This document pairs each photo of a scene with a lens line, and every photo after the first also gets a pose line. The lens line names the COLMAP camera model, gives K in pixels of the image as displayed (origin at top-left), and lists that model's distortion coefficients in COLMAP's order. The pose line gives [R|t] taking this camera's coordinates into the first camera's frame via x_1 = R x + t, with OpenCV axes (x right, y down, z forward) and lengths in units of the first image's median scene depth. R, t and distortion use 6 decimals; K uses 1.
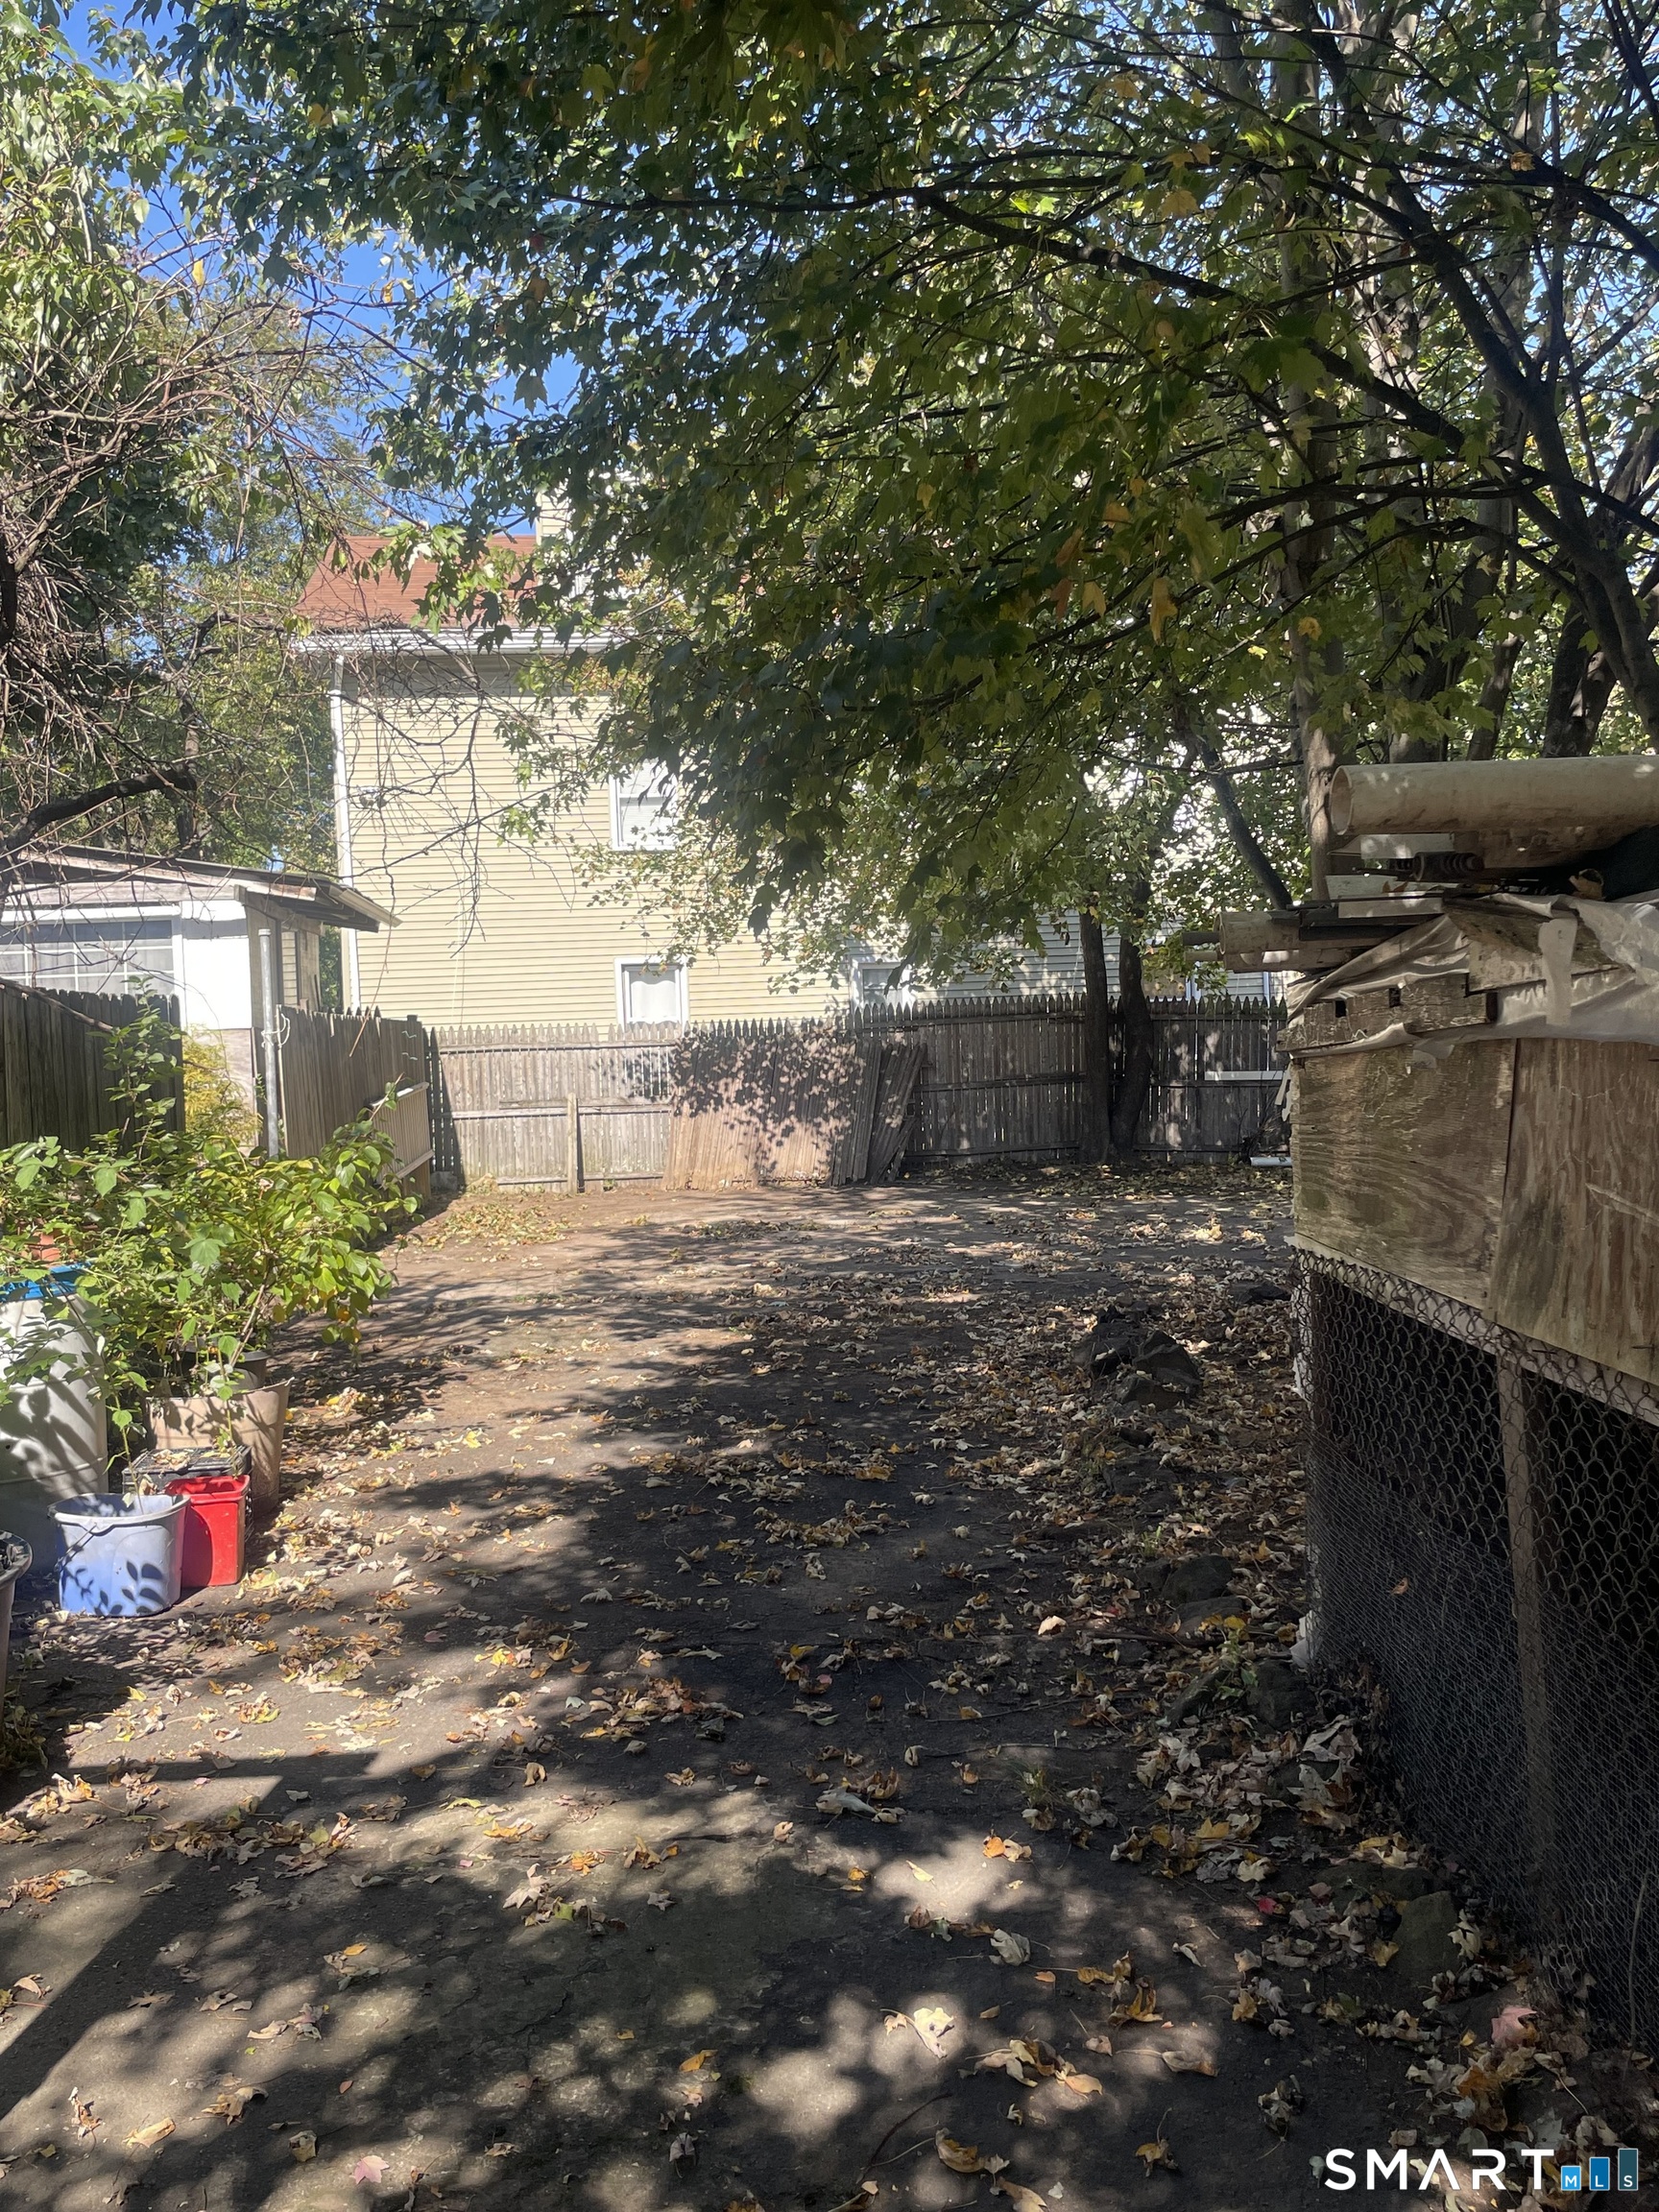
lens RADIAL K [[1870.7, 0, 828.0], [0, 1870.7, 1107.0], [0, 0, 1]] dist [-0.006208, -0.011112]
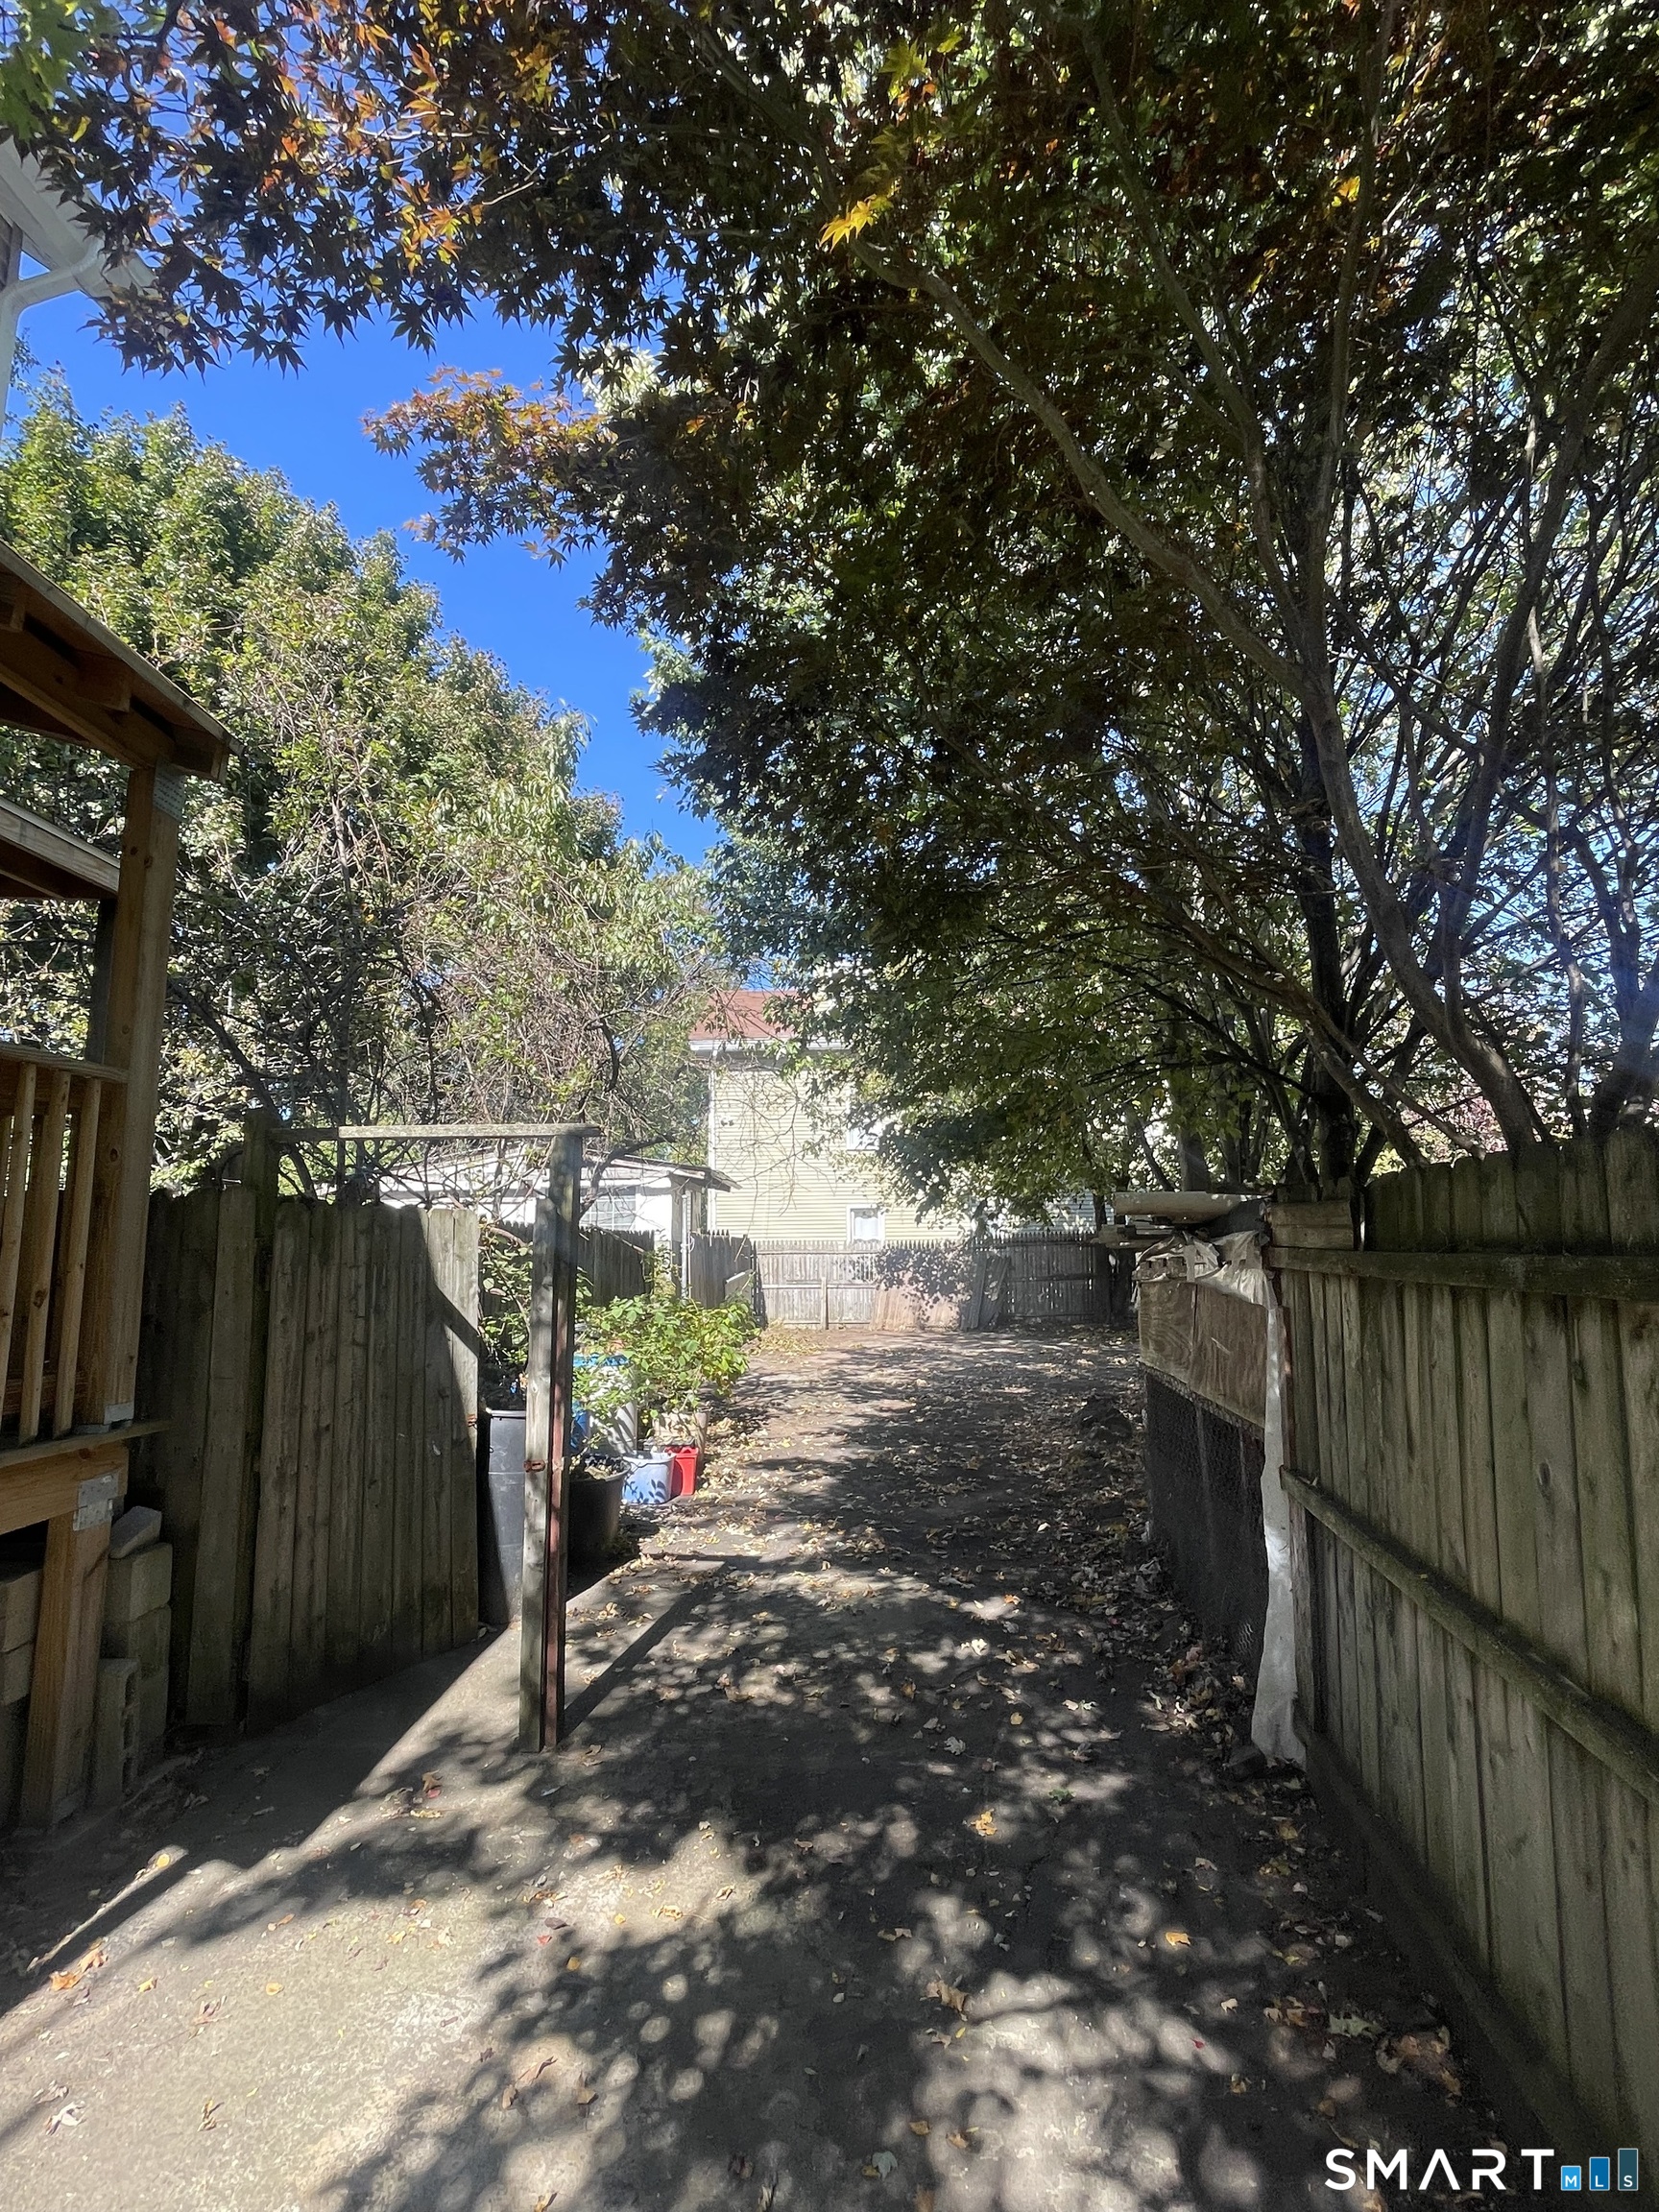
lens RADIAL K [[1041.6, 0, 842.4], [0, 1041.6, 1115.0], [0, 0, 1]] dist [0.000879, -0.000146]
pose [[0.993361, 0.011367, -0.114473, 0.015731], [-0.029535, 0.986950, -0.158296, -0.014428], [0.111179, 0.160626, 0.980734, -0.401655]]
